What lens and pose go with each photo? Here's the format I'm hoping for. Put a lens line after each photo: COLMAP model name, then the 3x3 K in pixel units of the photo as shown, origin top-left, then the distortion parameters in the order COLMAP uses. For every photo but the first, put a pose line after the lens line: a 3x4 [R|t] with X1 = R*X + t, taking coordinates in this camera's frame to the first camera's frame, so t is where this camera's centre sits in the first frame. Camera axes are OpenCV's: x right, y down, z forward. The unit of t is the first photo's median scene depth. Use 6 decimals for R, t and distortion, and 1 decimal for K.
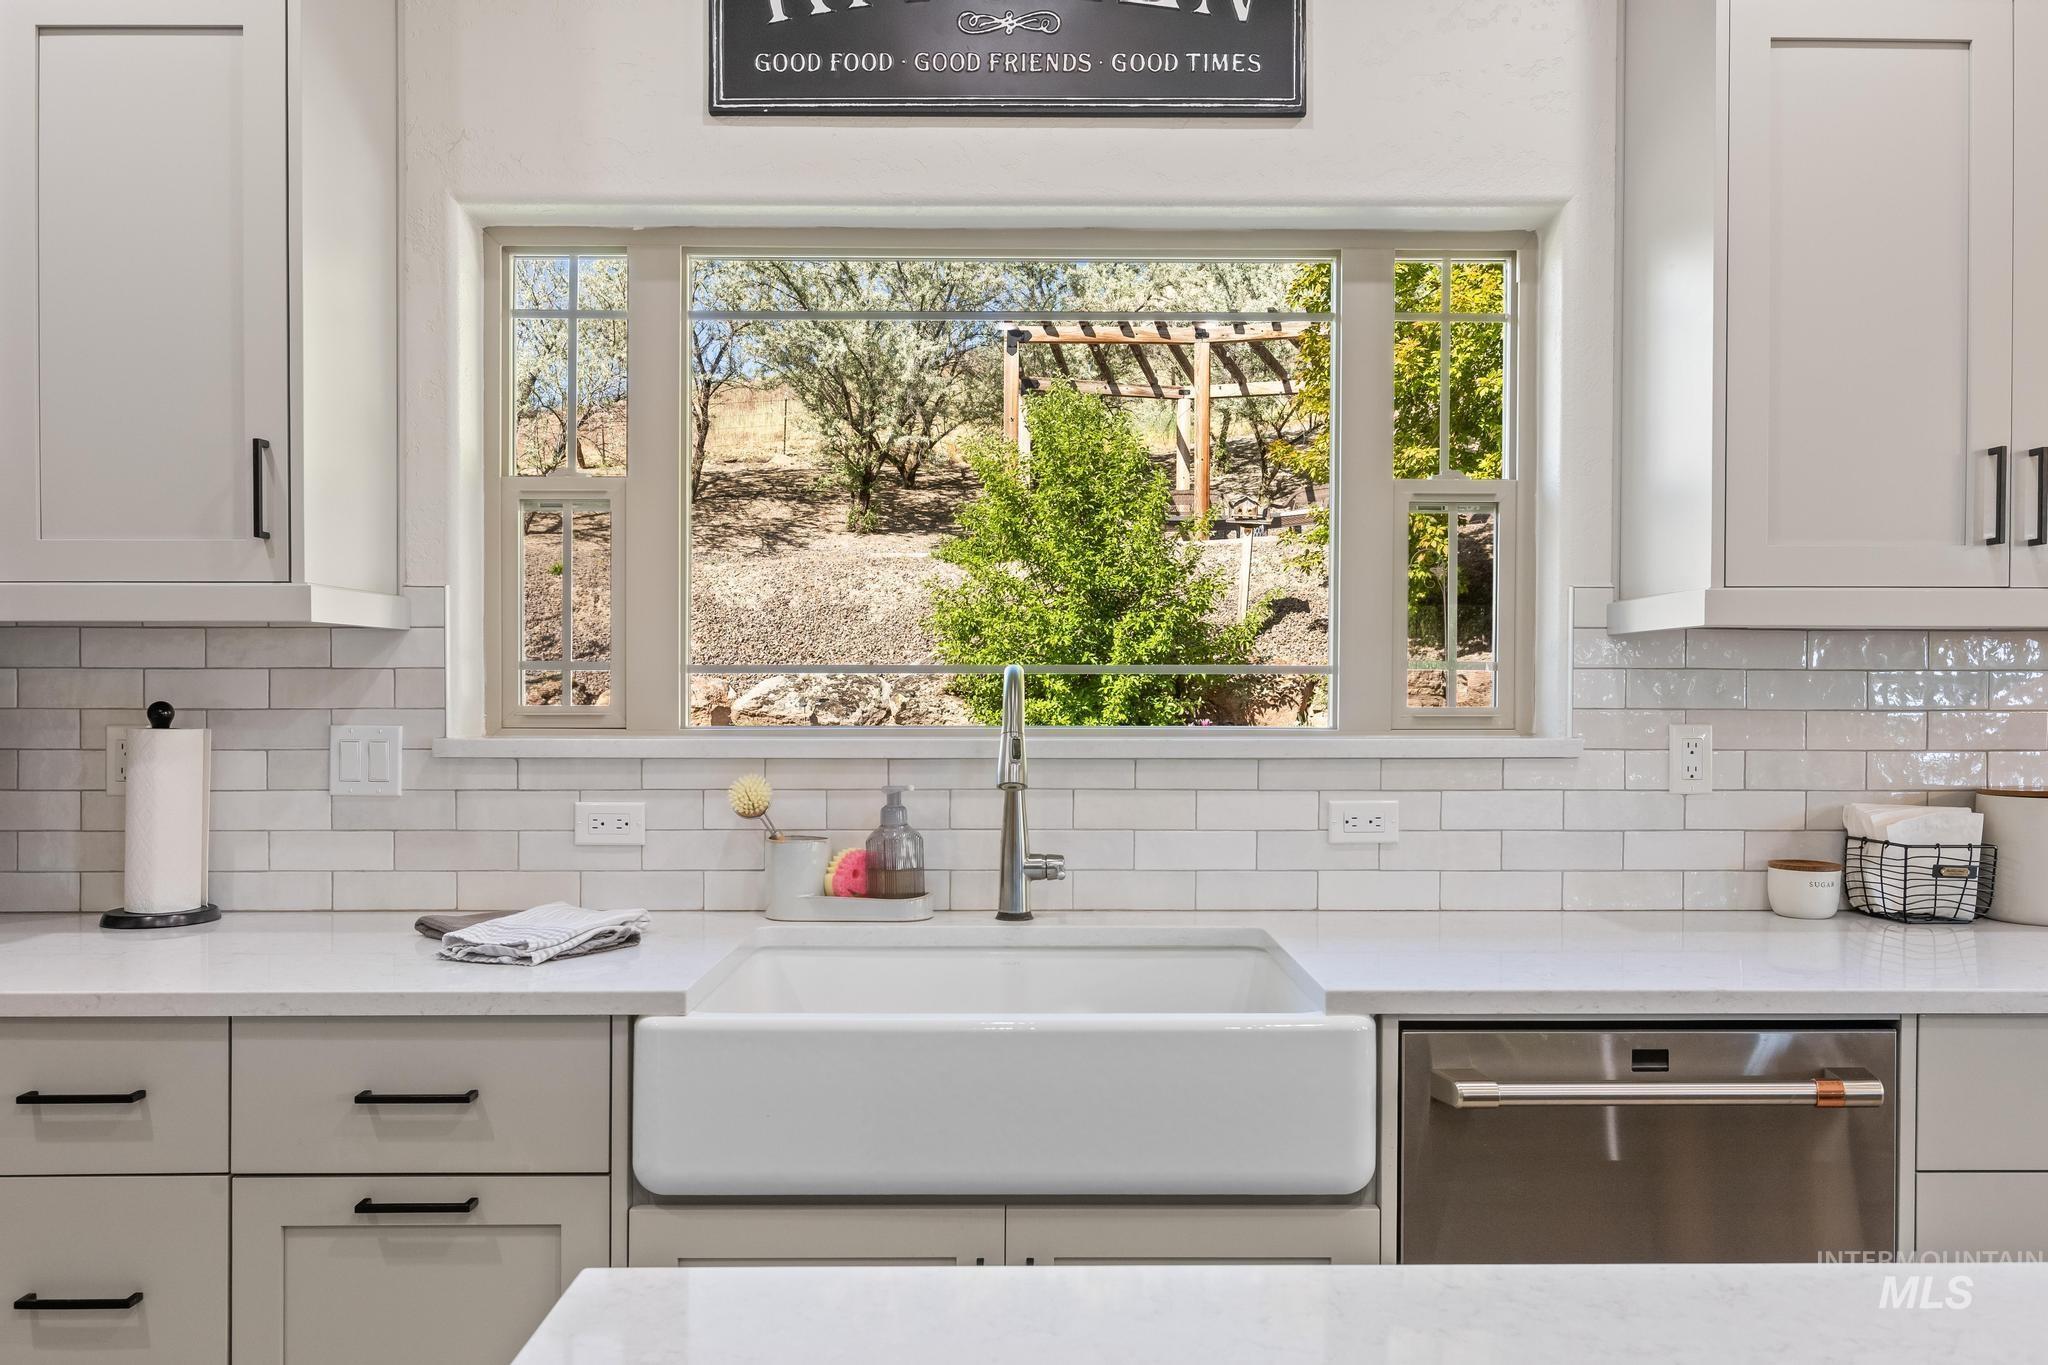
lens RADIAL K [[1514.0, 0, 1024.0], [0, 1514.0, 725.5], [0, 0, 1]] dist [-0.004276, 0.001717]
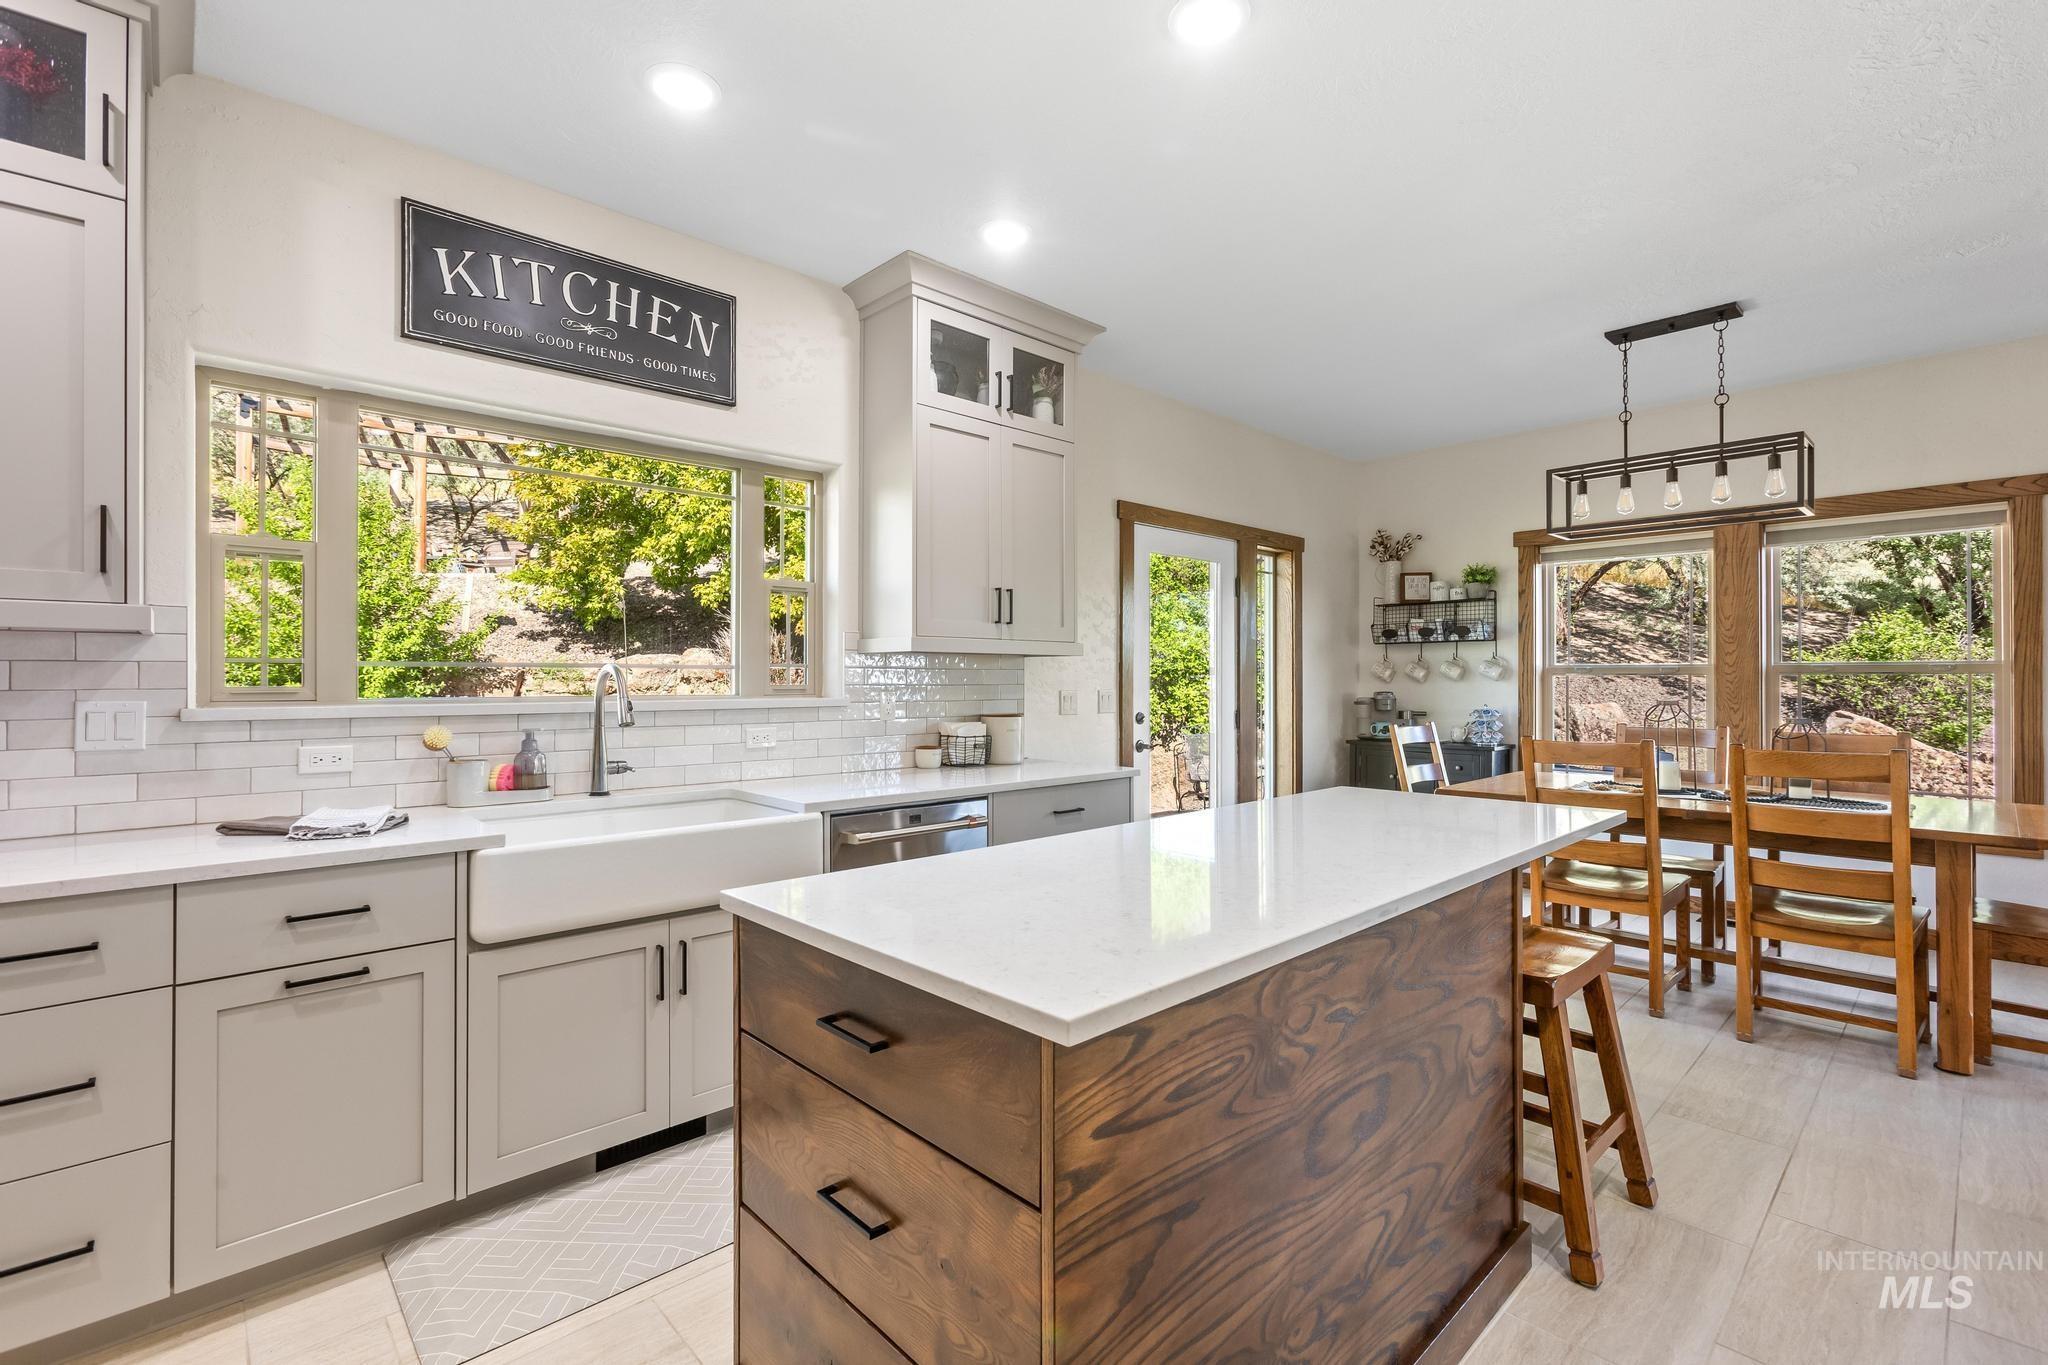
lens RADIAL K [[917.2, 0, 1021.5], [0, 917.2, 698.5], [0, 0, 1]] dist [-0.001769, 0.000306]
pose [[0.743296, -0.015327, 0.668787, -0.374776], [0.015361, 0.999865, 0.005842, 0.005669], [-0.668787, 0.005931, 0.743431, -0.220288]]
